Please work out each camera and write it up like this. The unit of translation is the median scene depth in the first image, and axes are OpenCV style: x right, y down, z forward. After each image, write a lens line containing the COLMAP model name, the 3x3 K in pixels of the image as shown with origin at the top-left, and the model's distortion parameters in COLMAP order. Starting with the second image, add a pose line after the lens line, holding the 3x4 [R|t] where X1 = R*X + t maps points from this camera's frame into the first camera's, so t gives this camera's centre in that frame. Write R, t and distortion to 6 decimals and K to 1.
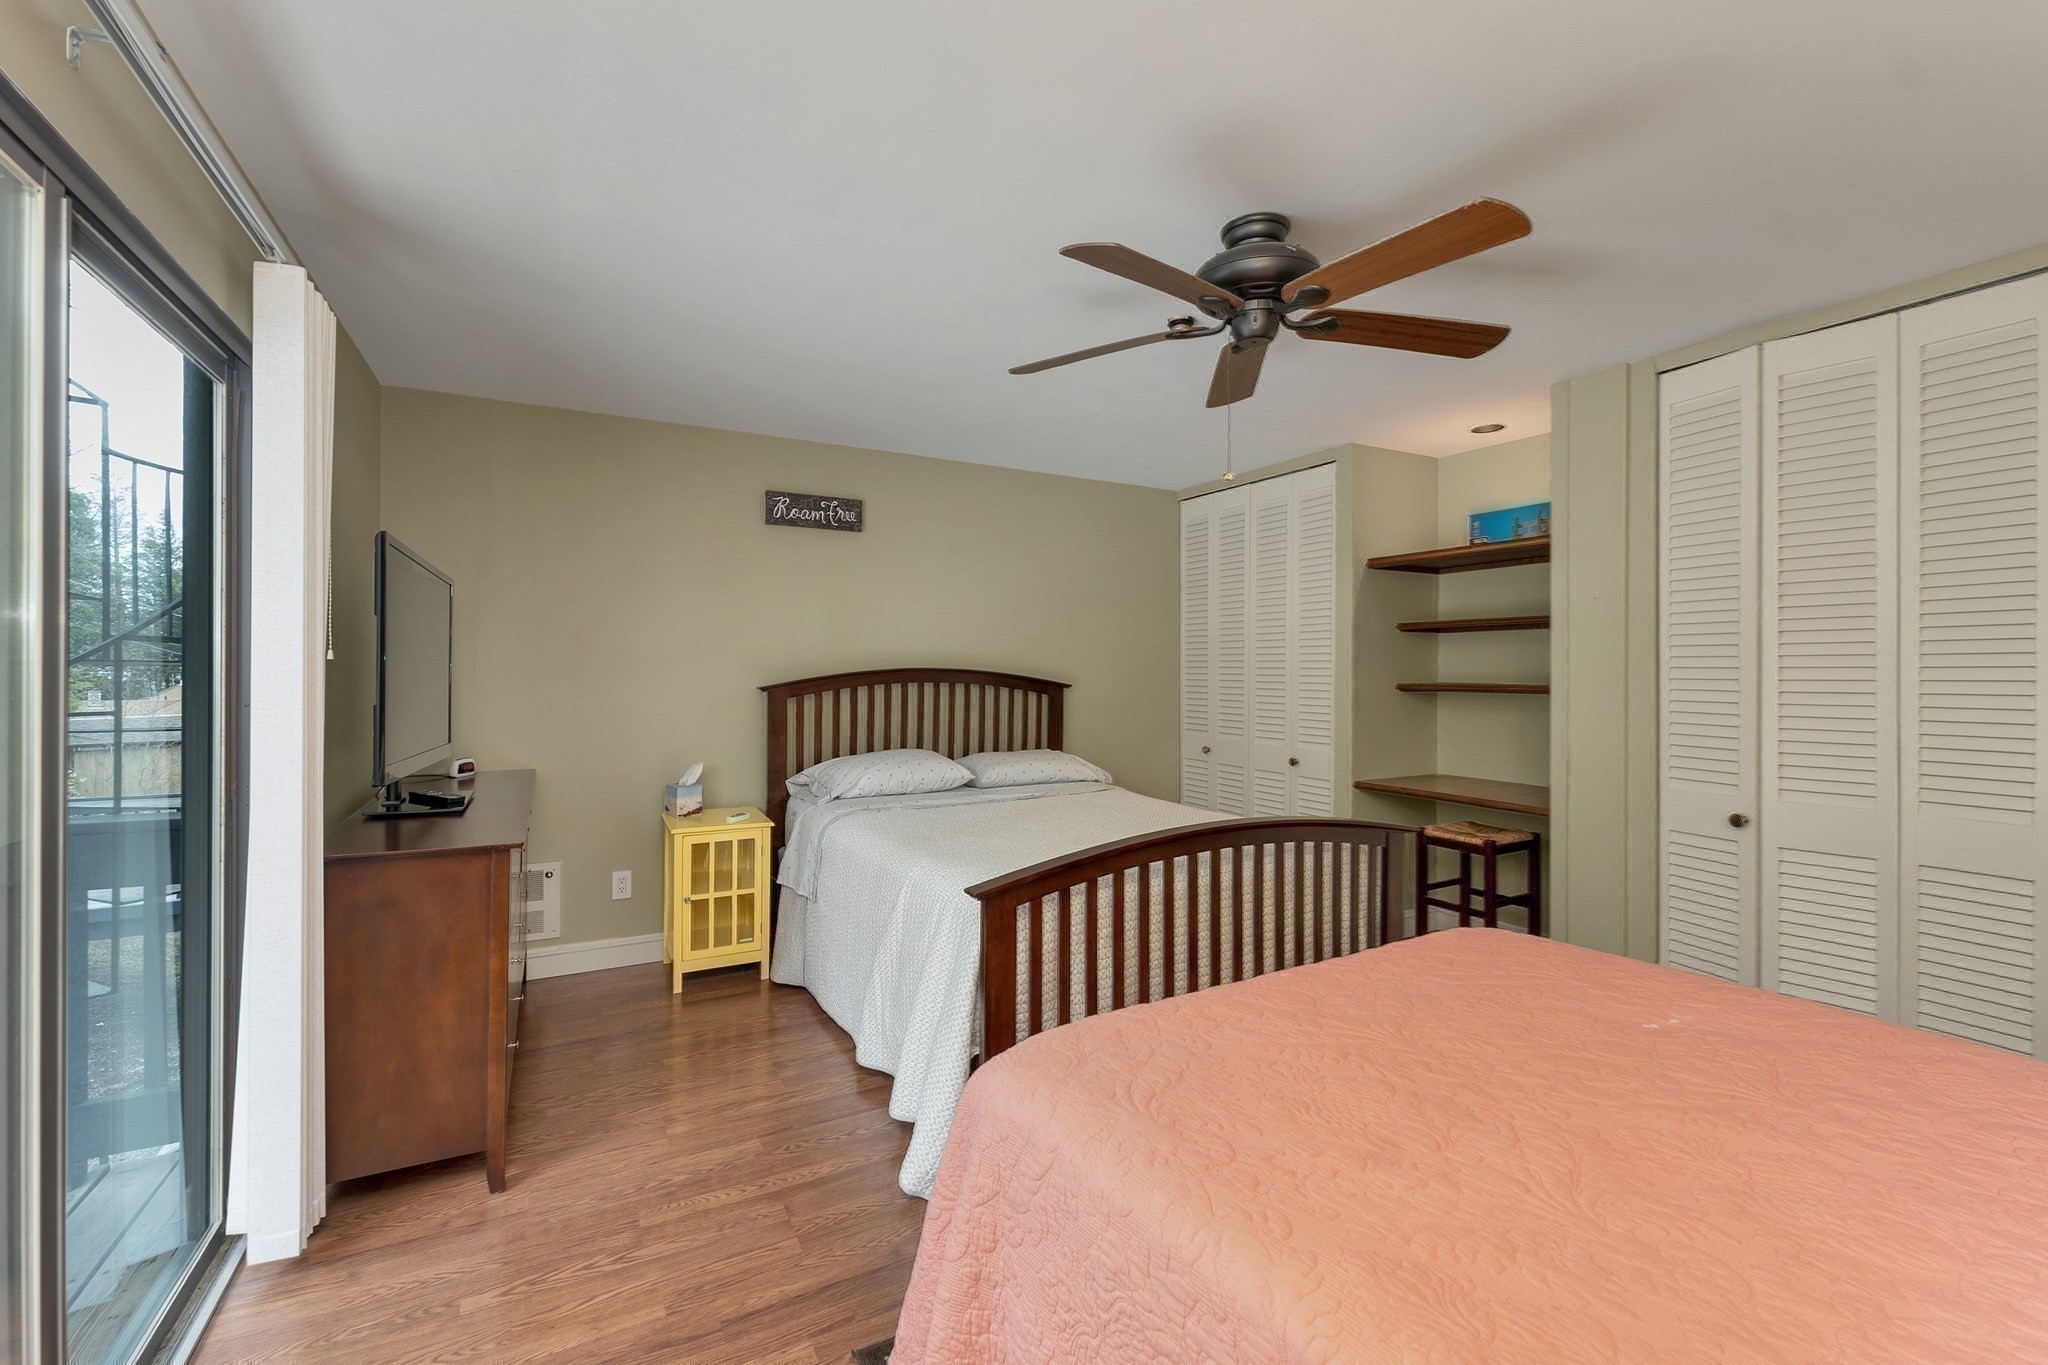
lens RADIAL K [[851.5, 0, 1014.1], [0, 851.5, 664.6], [0, 0, 1]] dist [0.002065, -0.000165]
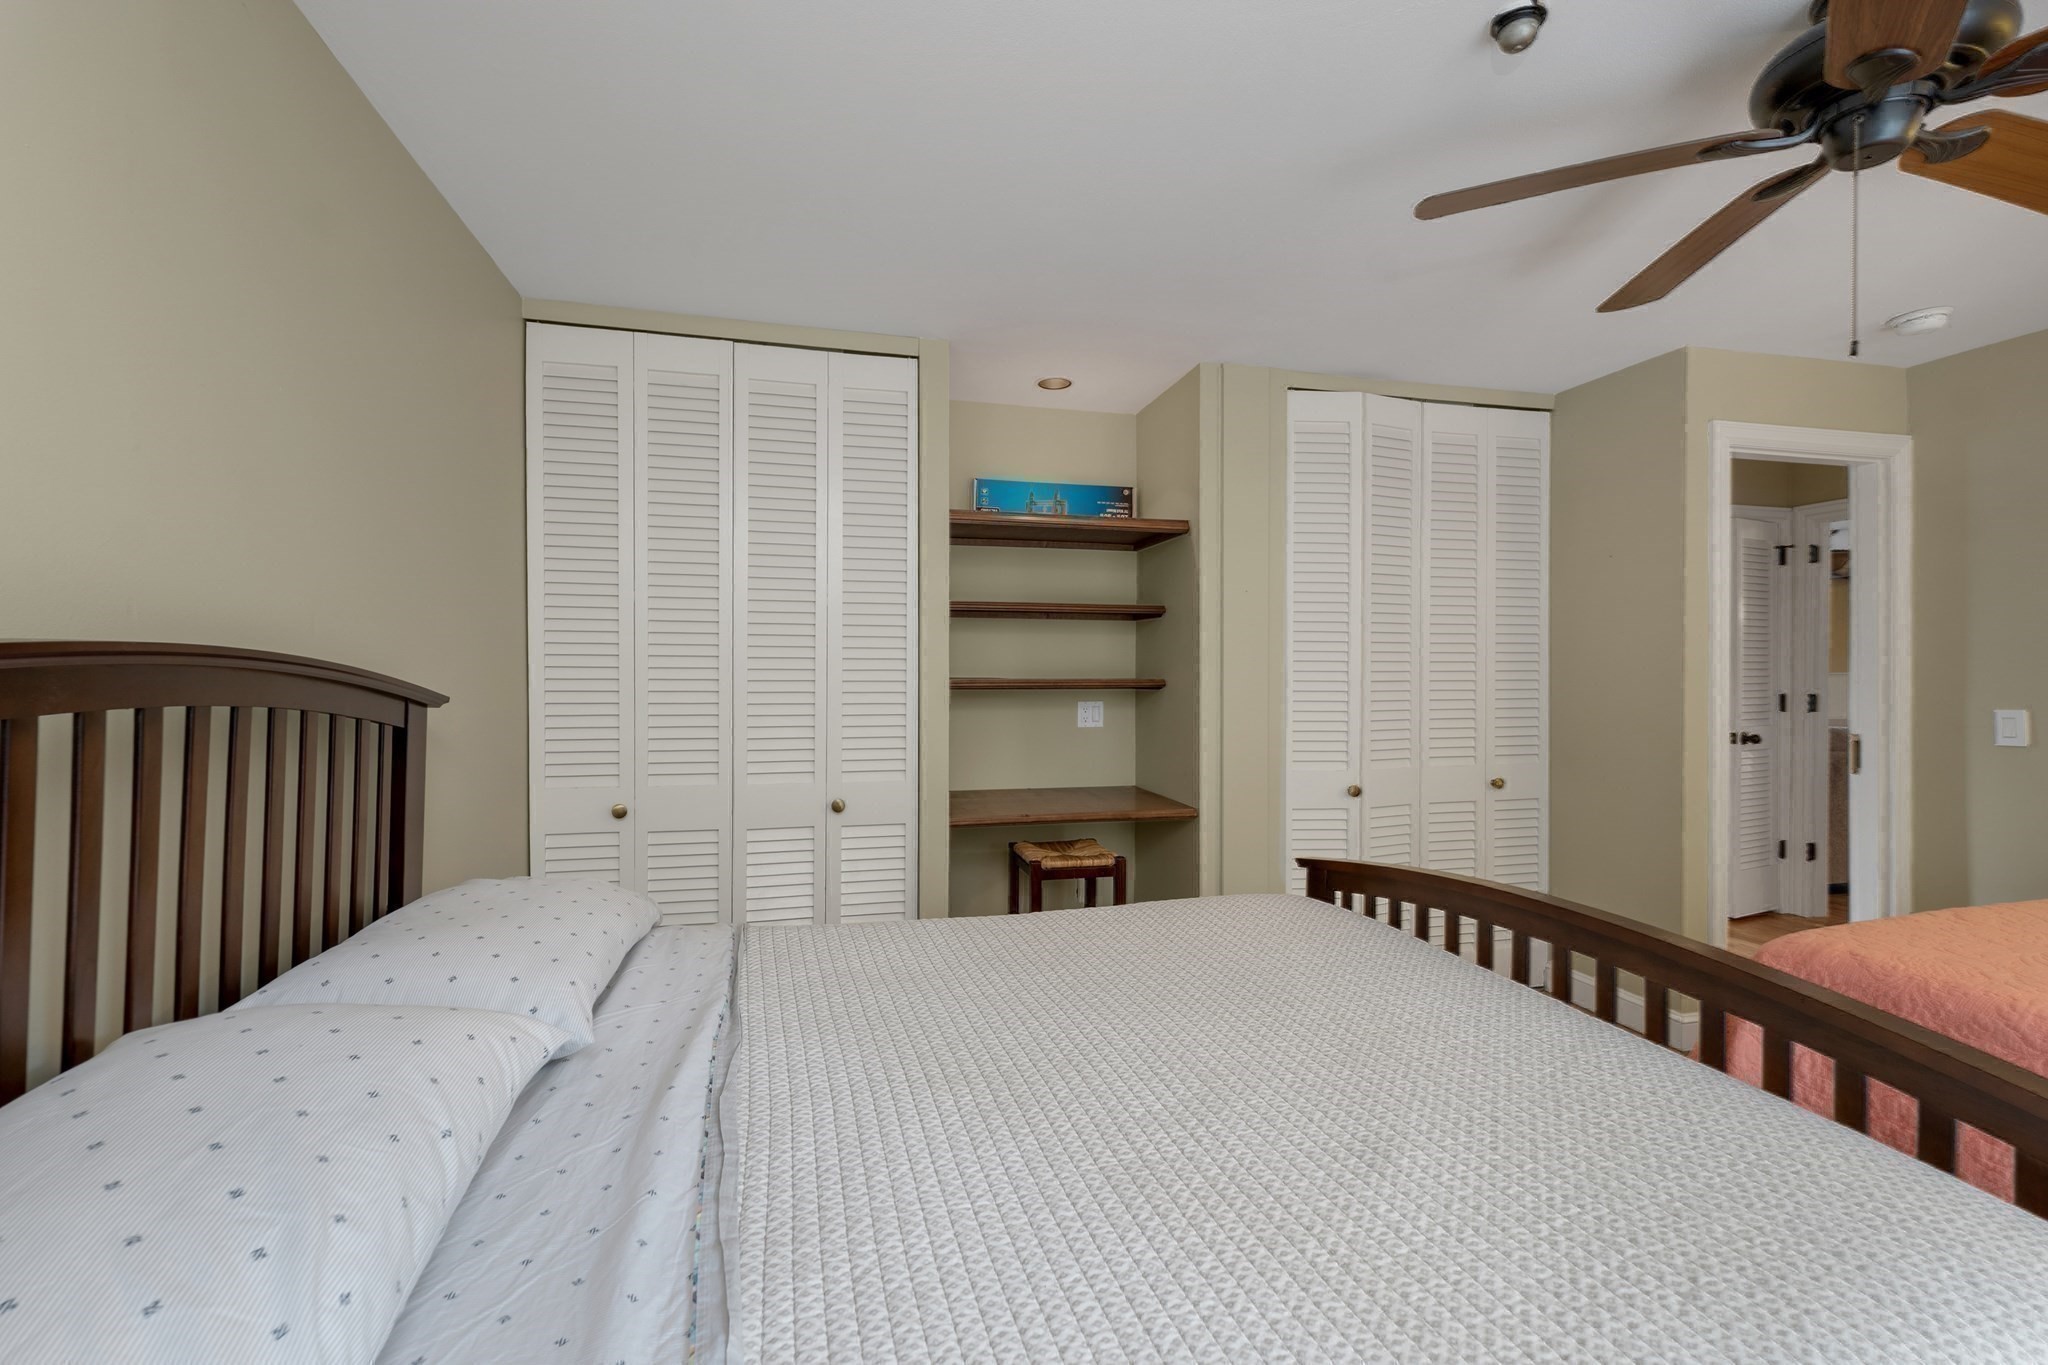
lens RADIAL K [[856.2, 0, 1016.3], [0, 856.2, 678.2], [0, 0, 1]] dist [0.003005, 0.000115]
pose [[0.239192, 0.000821, 0.970972, -0.274721], [-0.006834, 0.999976, 0.000838, 0.020622], [-0.970948, -0.006836, 0.239192, 0.781237]]
